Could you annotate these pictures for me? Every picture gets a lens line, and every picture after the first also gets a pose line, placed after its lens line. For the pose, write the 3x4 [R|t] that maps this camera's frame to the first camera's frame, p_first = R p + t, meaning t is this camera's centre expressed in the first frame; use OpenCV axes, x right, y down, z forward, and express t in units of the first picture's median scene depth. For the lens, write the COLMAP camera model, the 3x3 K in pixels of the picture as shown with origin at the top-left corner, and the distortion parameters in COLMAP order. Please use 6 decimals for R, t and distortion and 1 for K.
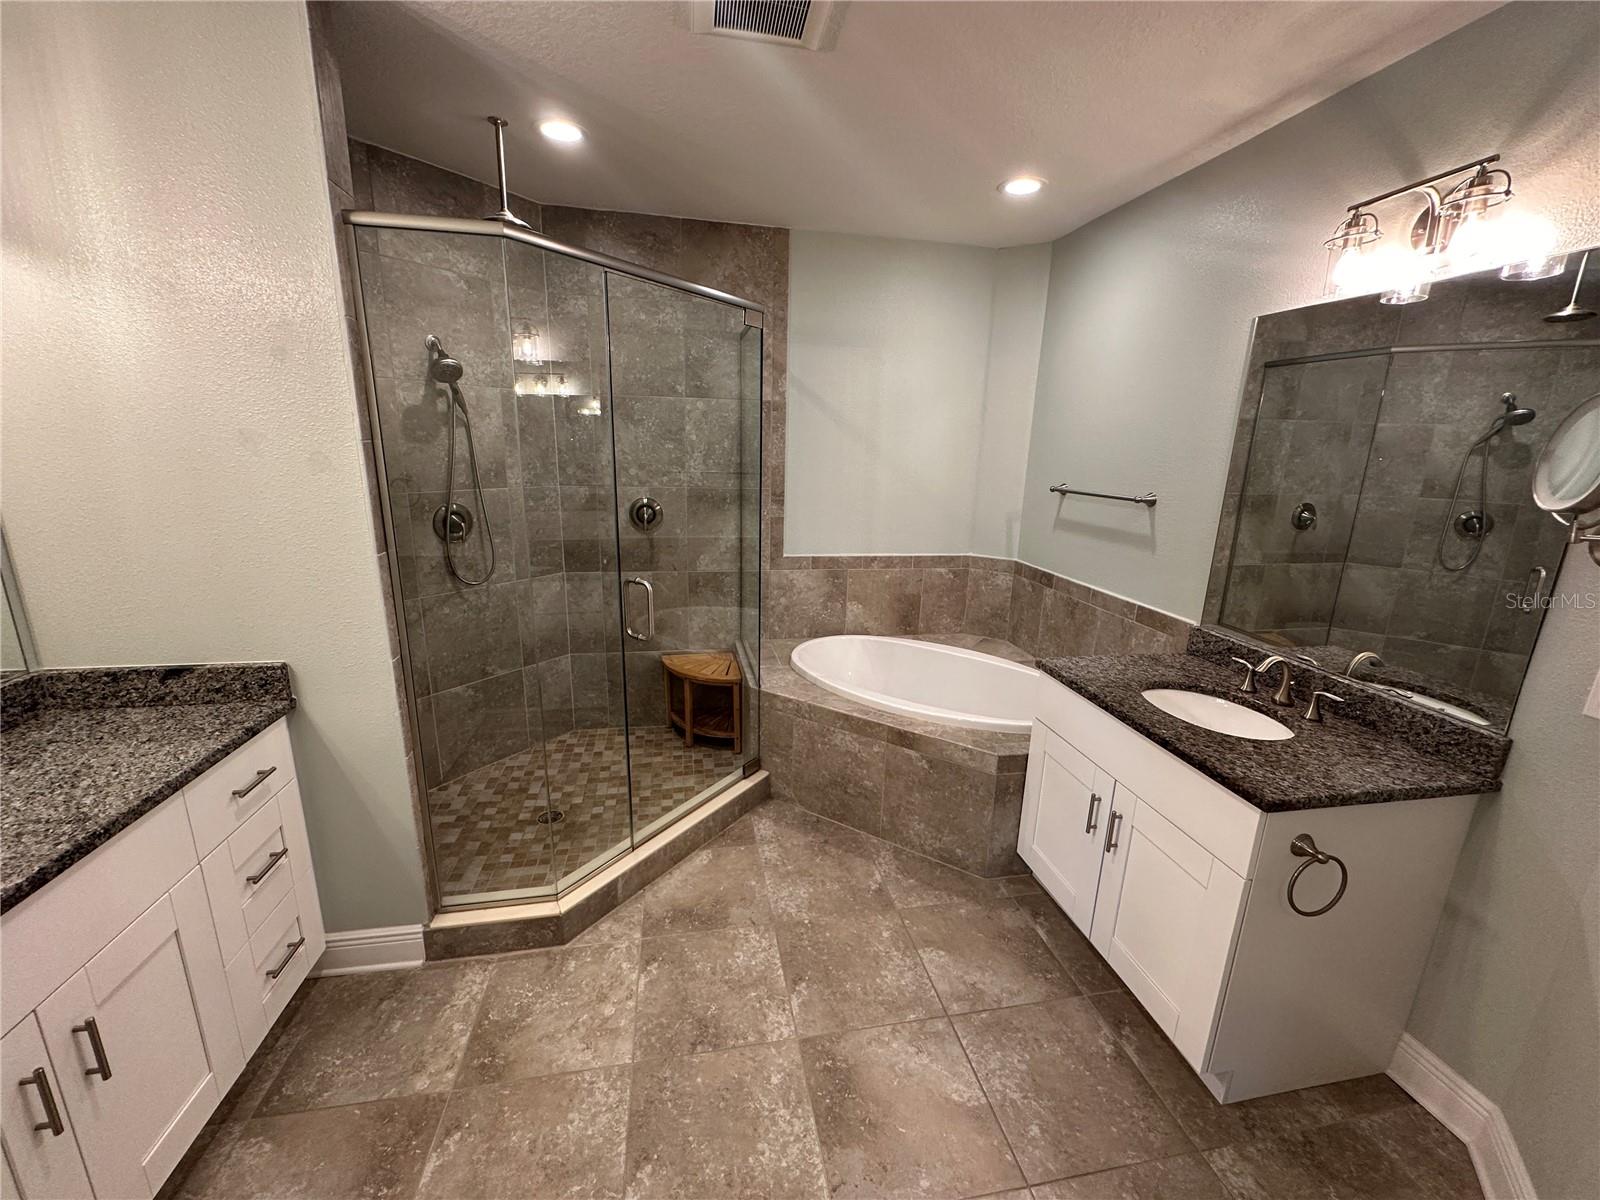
lens RADIAL K [[636.8, 0, 799.3], [0, 636.8, 598.6], [0, 0, 1]] dist [-0.004576, 0.001163]
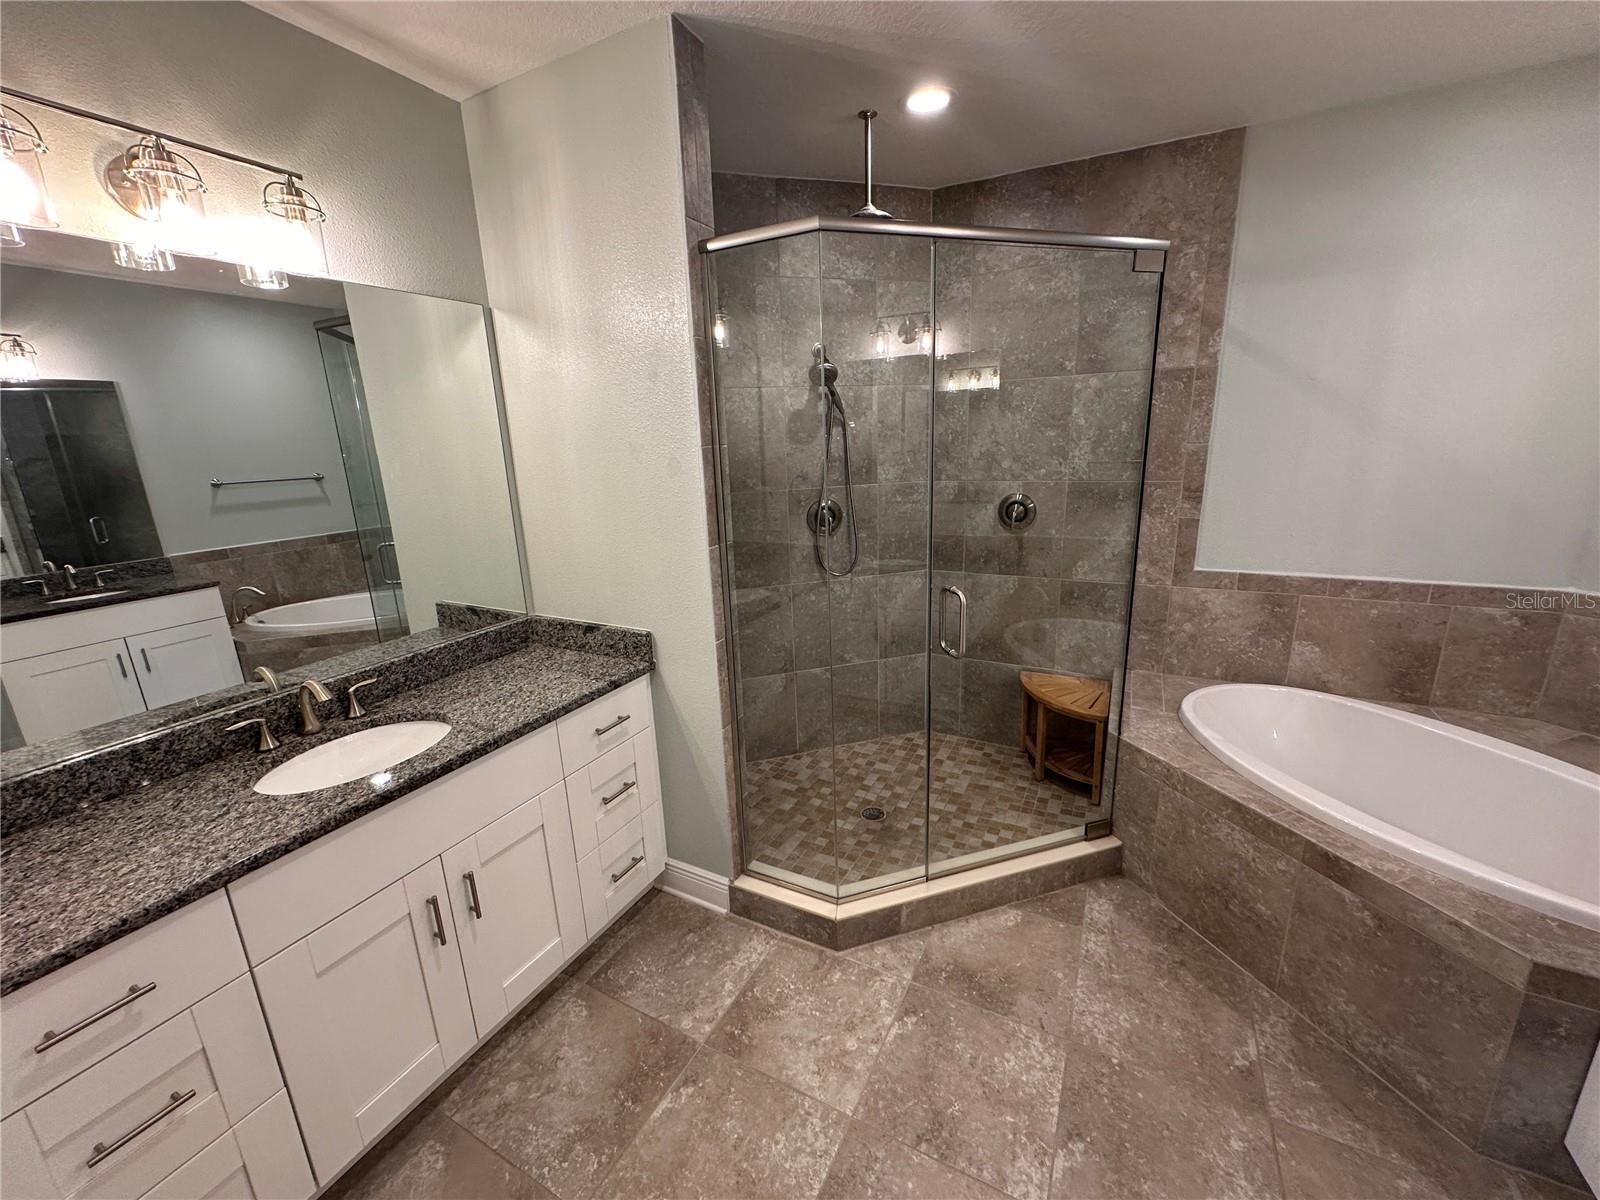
lens RADIAL K [[636.8, 0, 799.7], [0, 636.8, 598.7], [0, 0, 1]] dist [-0.004576, 0.001163]
pose [[0.781039, 0.104026, -0.615757, 0.109766], [-0.094741, 0.994353, 0.047814, -0.032677], [0.617254, 0.020993, 0.786484, 0.145332]]
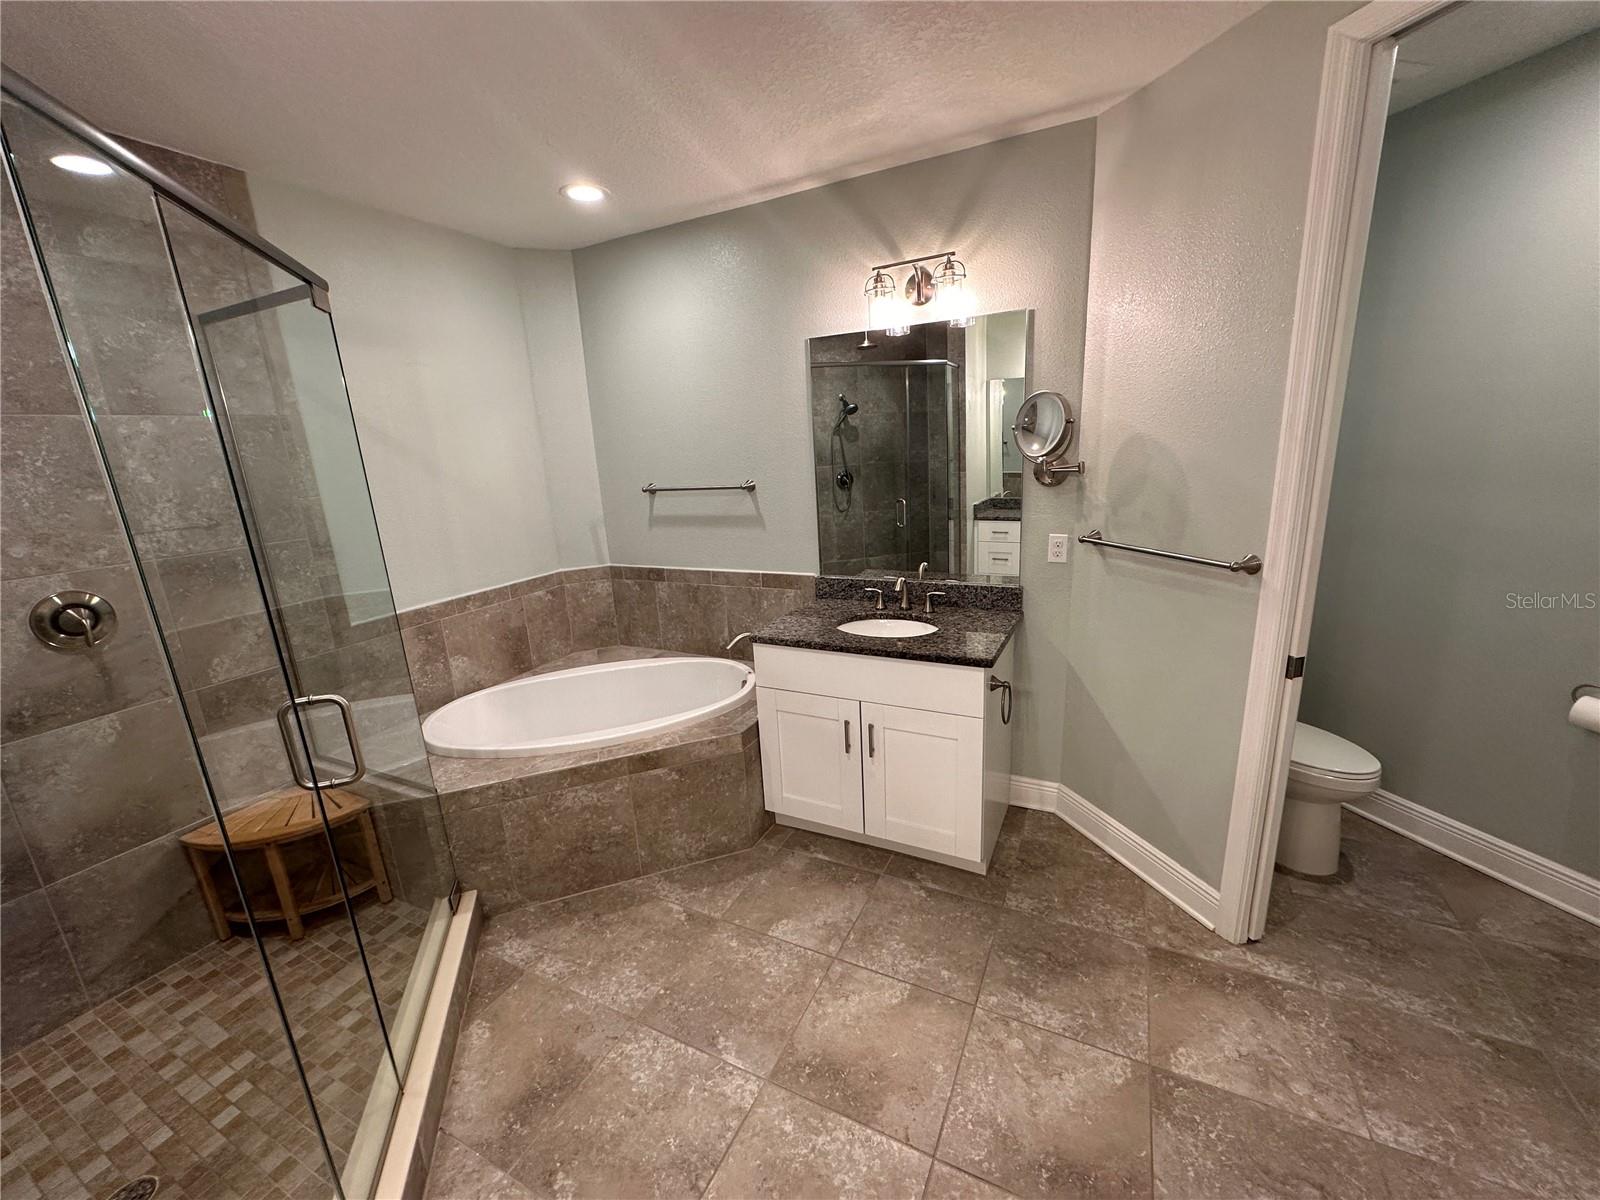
lens RADIAL K [[636.8, 0, 801.1], [0, 636.8, 597.4], [0, 0, 1]] dist [-0.004576, 0.001163]
pose [[0.608333, -0.248677, 0.753718, -0.351948], [0.258702, 0.959911, 0.107907, -0.058742], [-0.750336, 0.129345, 0.648279, 0.180483]]
